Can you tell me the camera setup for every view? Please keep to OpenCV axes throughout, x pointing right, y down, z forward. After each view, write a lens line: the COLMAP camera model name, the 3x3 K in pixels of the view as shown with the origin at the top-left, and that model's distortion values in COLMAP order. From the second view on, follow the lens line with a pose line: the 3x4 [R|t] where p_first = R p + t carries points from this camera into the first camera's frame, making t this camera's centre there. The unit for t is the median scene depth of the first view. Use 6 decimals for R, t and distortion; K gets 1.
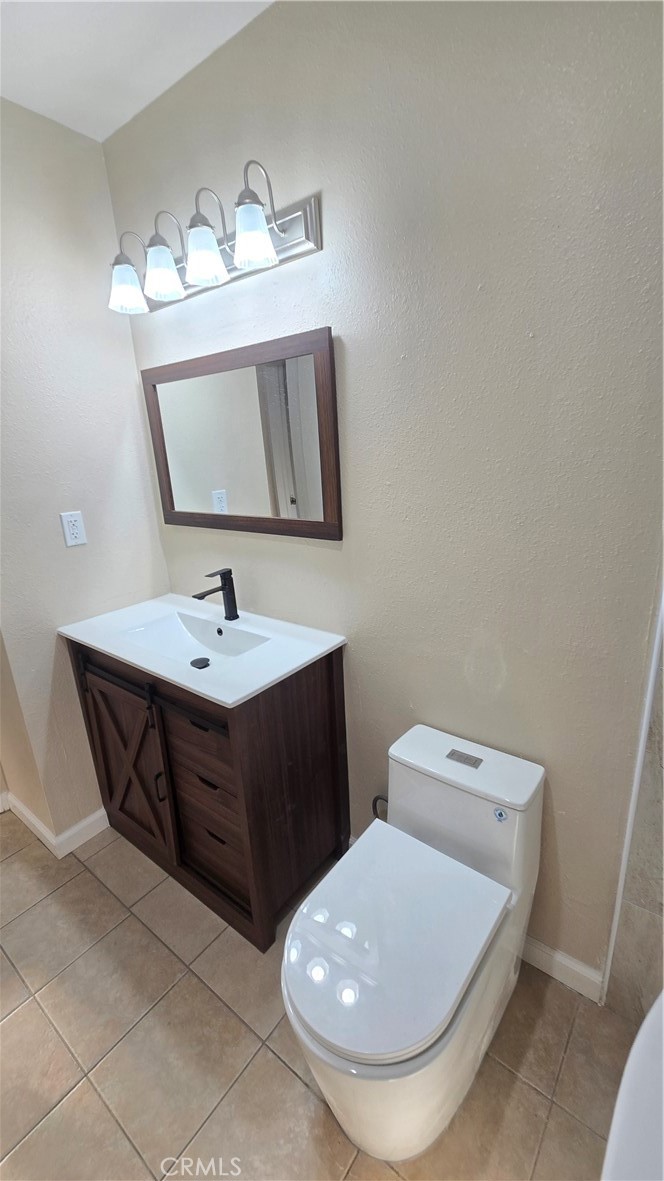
lens RADIAL K [[488.0, 0, 330.3], [0, 488.0, 585.3], [0, 0, 1]] dist [0.007896, -0.000167]
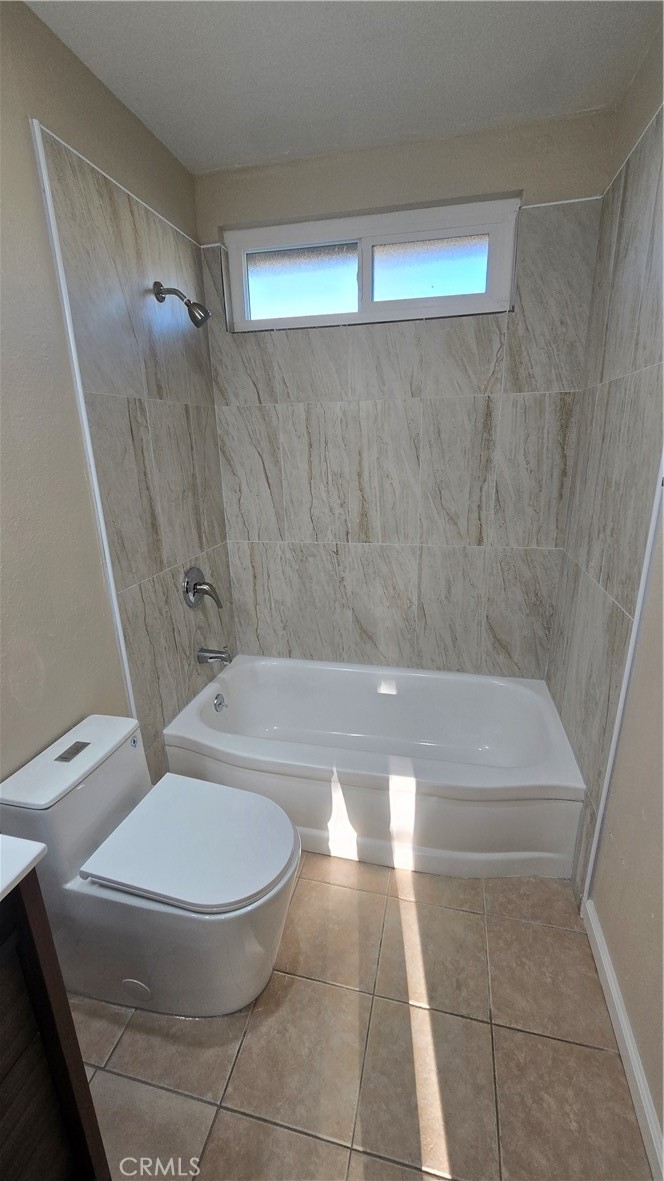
lens RADIAL K [[488.0, 0, 330.3], [0, 488.0, 585.3], [0, 0, 1]] dist [0.007896, -0.000167]
pose [[-0.410227, -0.208458, 0.887840, -0.710045], [0.300106, 0.888450, 0.347265, -0.139111], [-0.861191, 0.408904, -0.301907, 0.619450]]
